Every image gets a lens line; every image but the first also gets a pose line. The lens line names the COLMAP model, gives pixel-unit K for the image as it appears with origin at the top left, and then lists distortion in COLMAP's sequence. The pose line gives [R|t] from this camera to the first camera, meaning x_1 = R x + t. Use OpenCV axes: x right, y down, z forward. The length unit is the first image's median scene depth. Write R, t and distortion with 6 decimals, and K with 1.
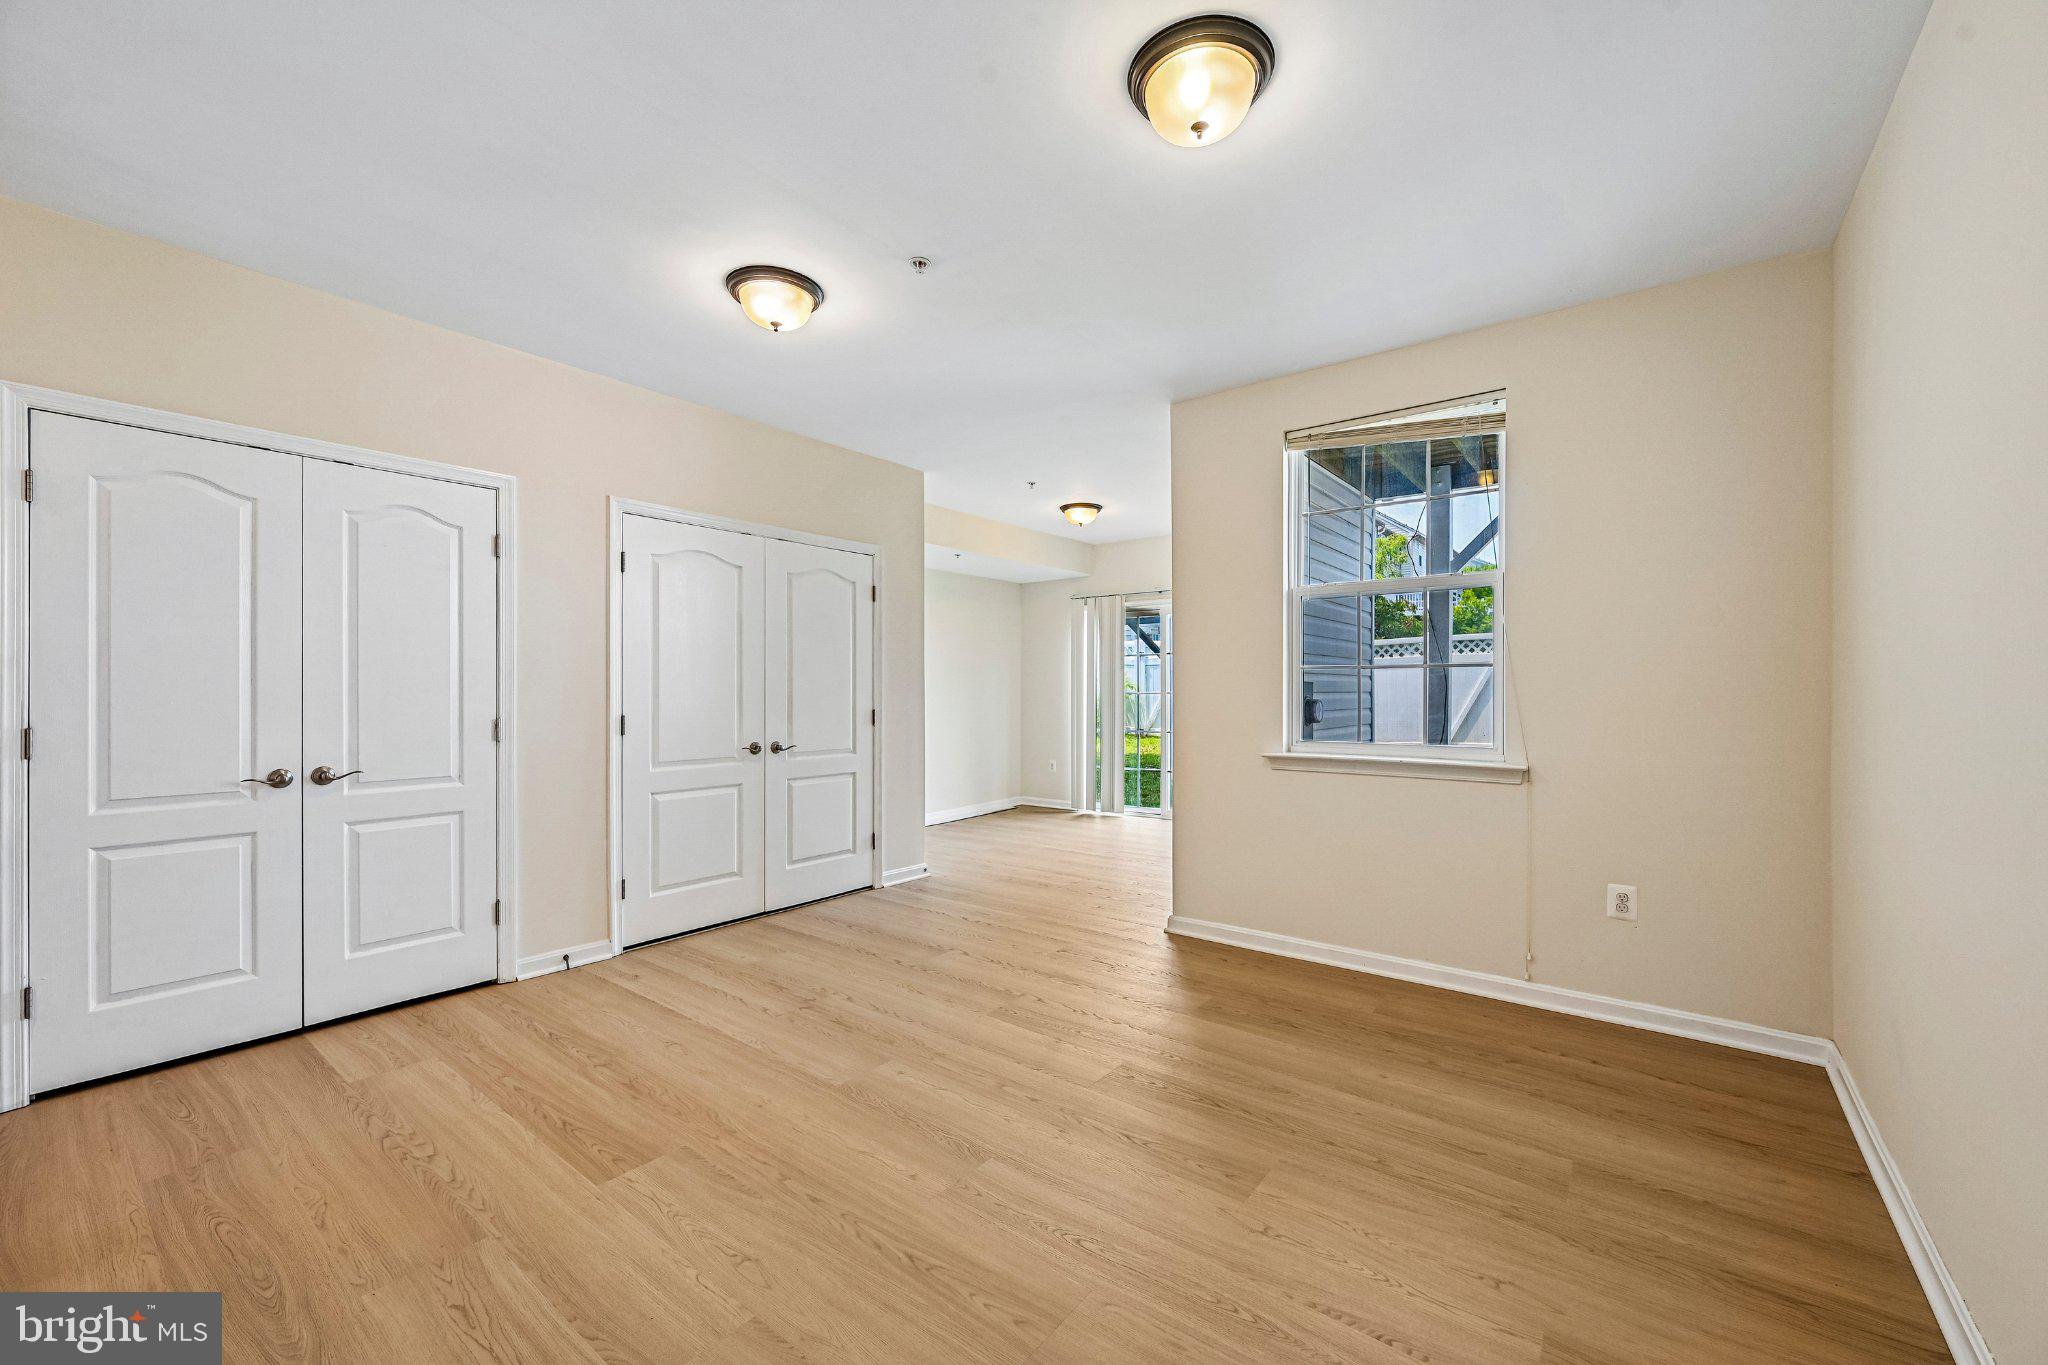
lens RADIAL K [[810.1, 0, 1029.9], [0, 810.1, 690.2], [0, 0, 1]] dist [0.000227, 0.000126]
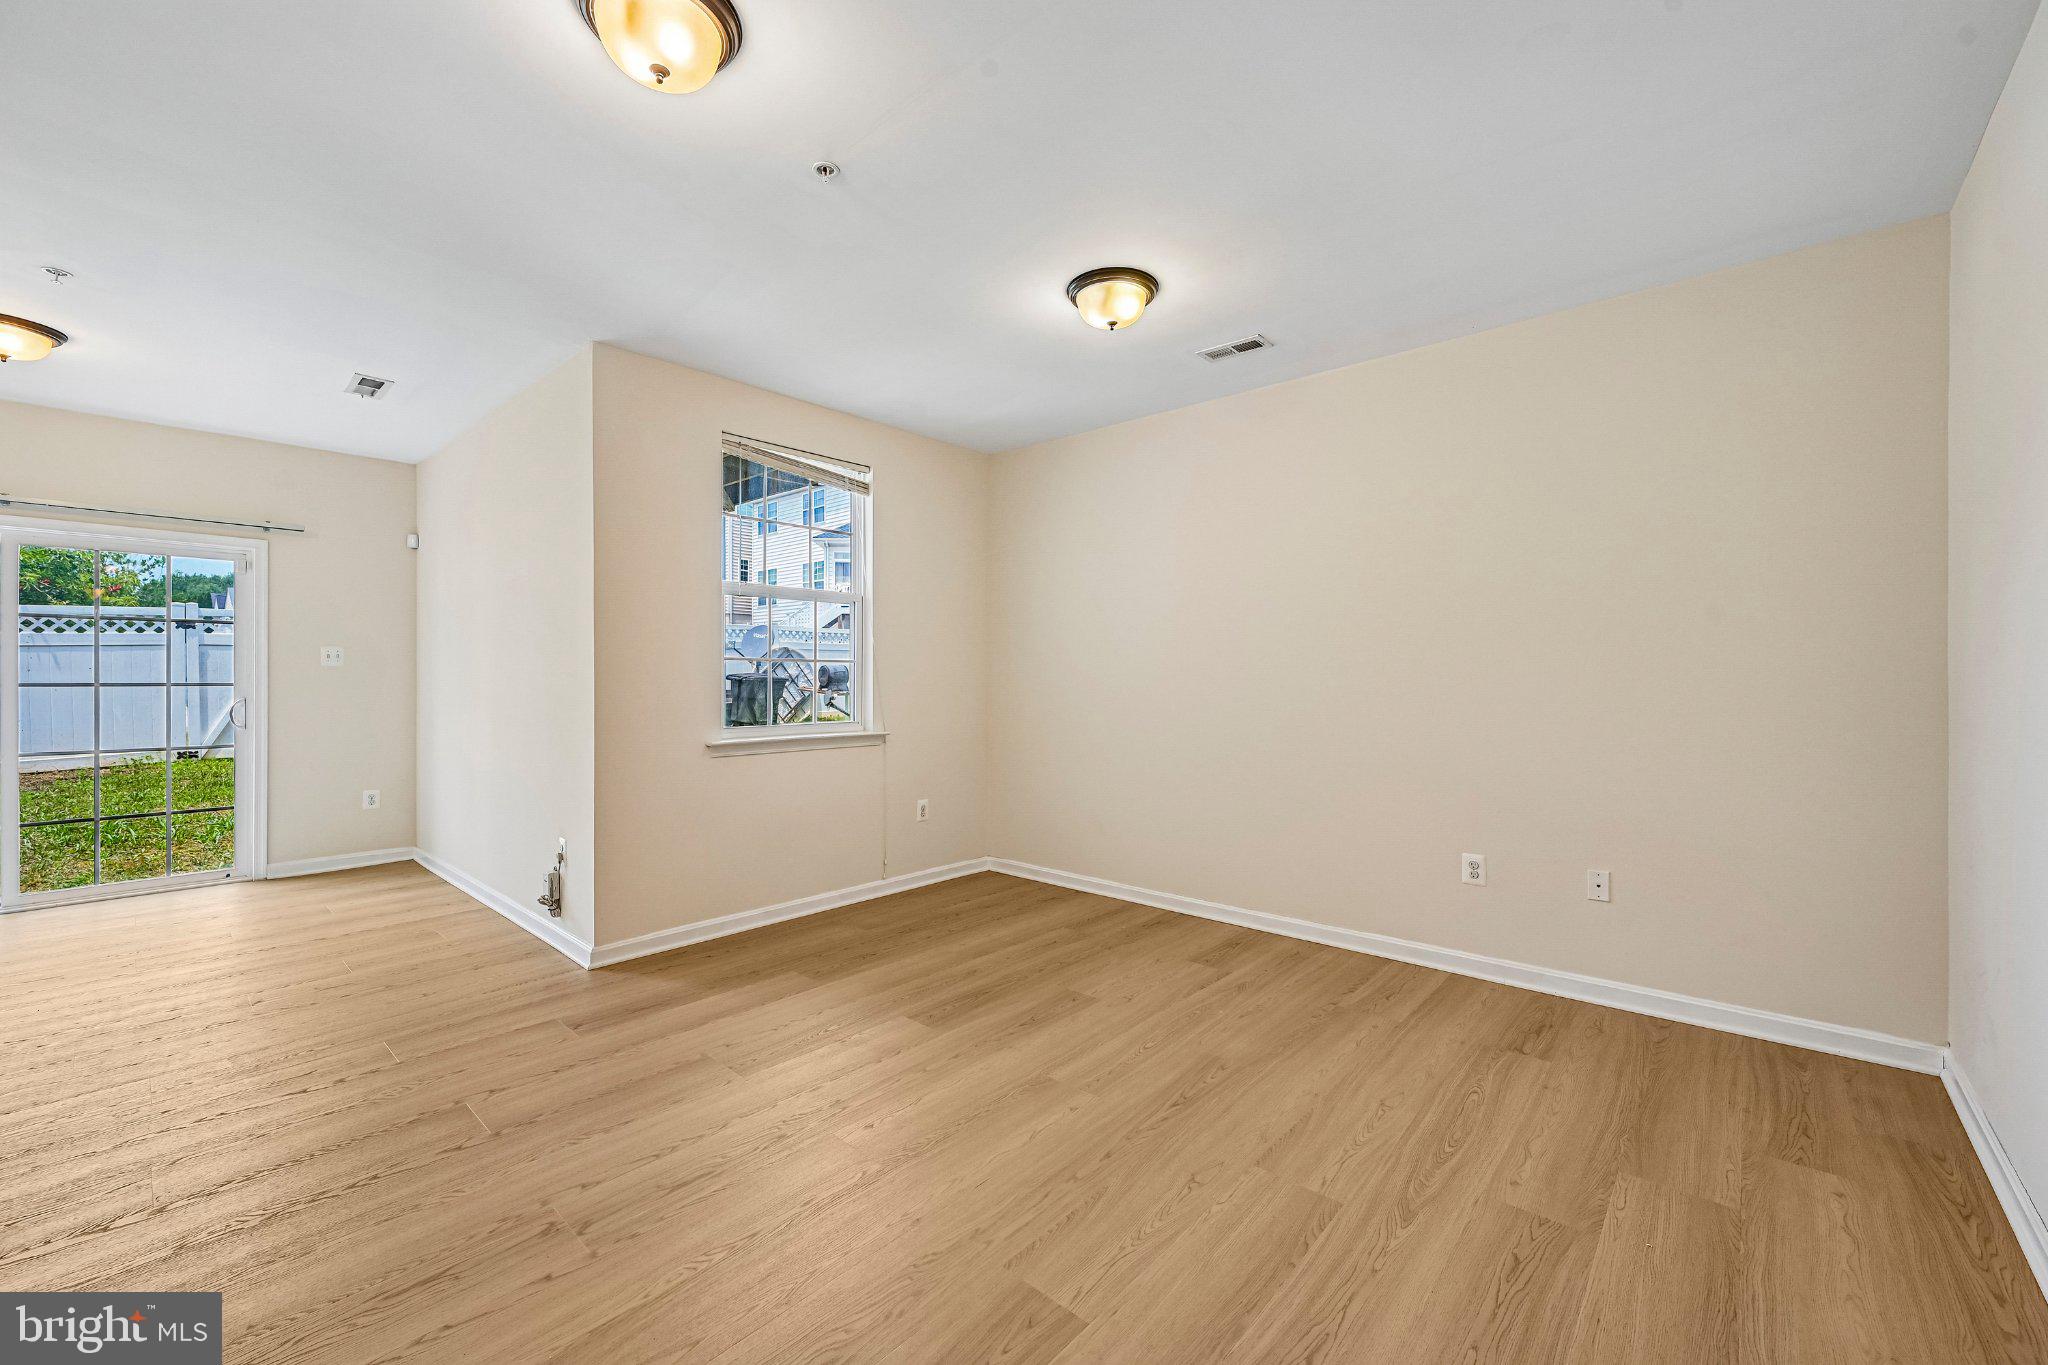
lens RADIAL K [[818.8, 0, 1033.1], [0, 818.8, 677.8], [0, 0, 1]] dist [0.001509, -0.000005]
pose [[0.055905, 0.004028, 0.998428, -1.017039], [-0.000694, 0.999992, -0.003995, 0.001802], [-0.998436, -0.000470, 0.055907, 0.780541]]
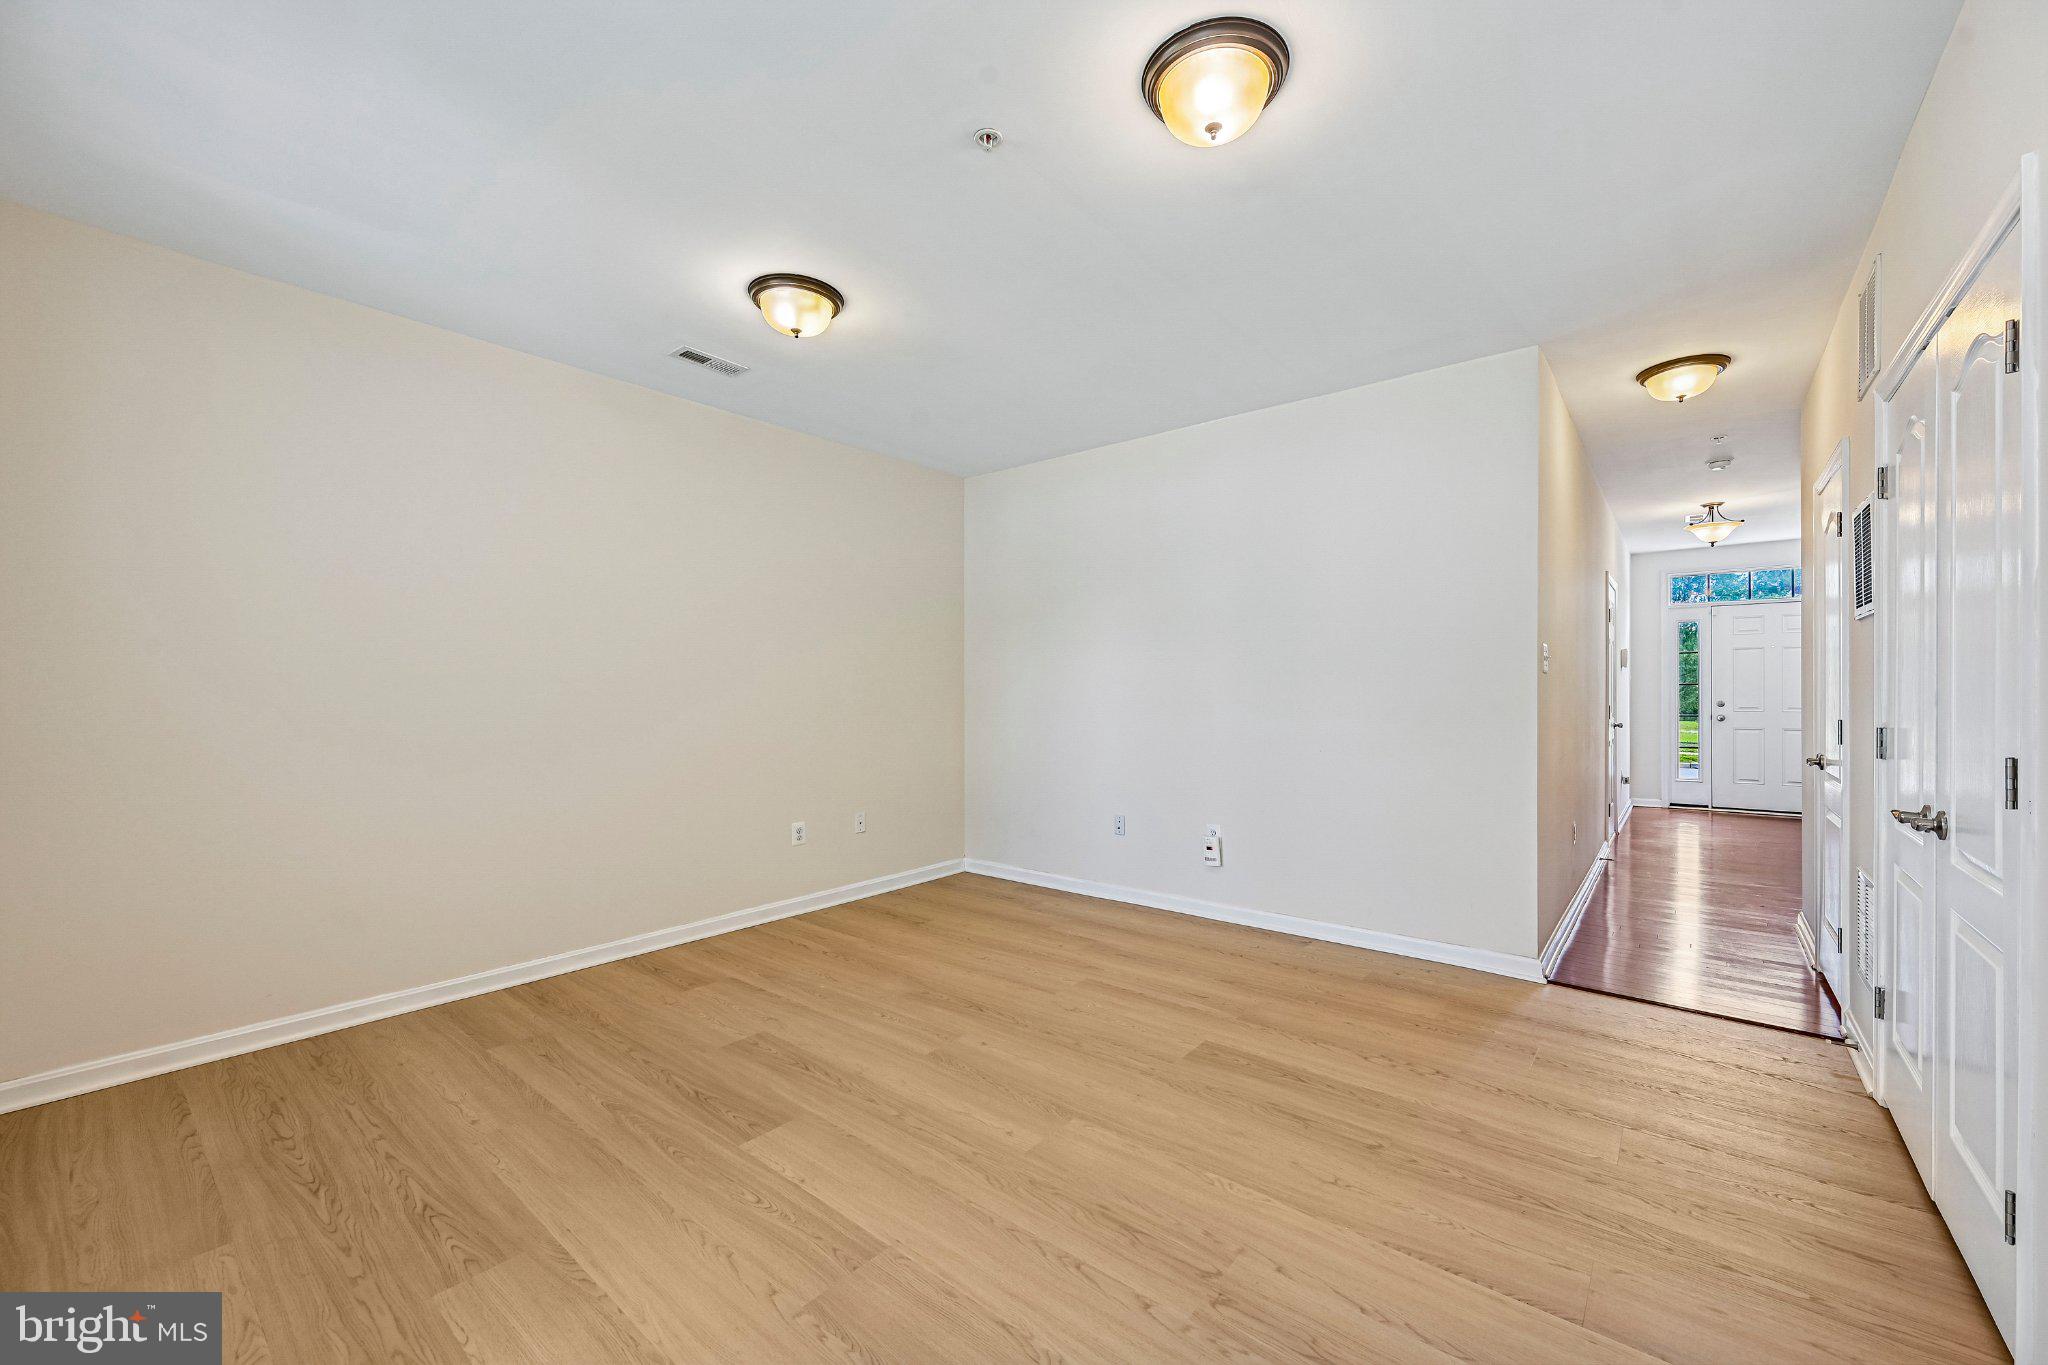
lens RADIAL K [[802.5, 0, 1039.3], [0, 802.5, 693.1], [0, 0, 1]] dist [0.010620, -0.000086]
pose [[-0.999874, 0.003295, 0.015559, -0.205823], [0.003352, 0.999988, 0.003650, -0.001981], [-0.015547, 0.003701, -0.999872, 1.860809]]
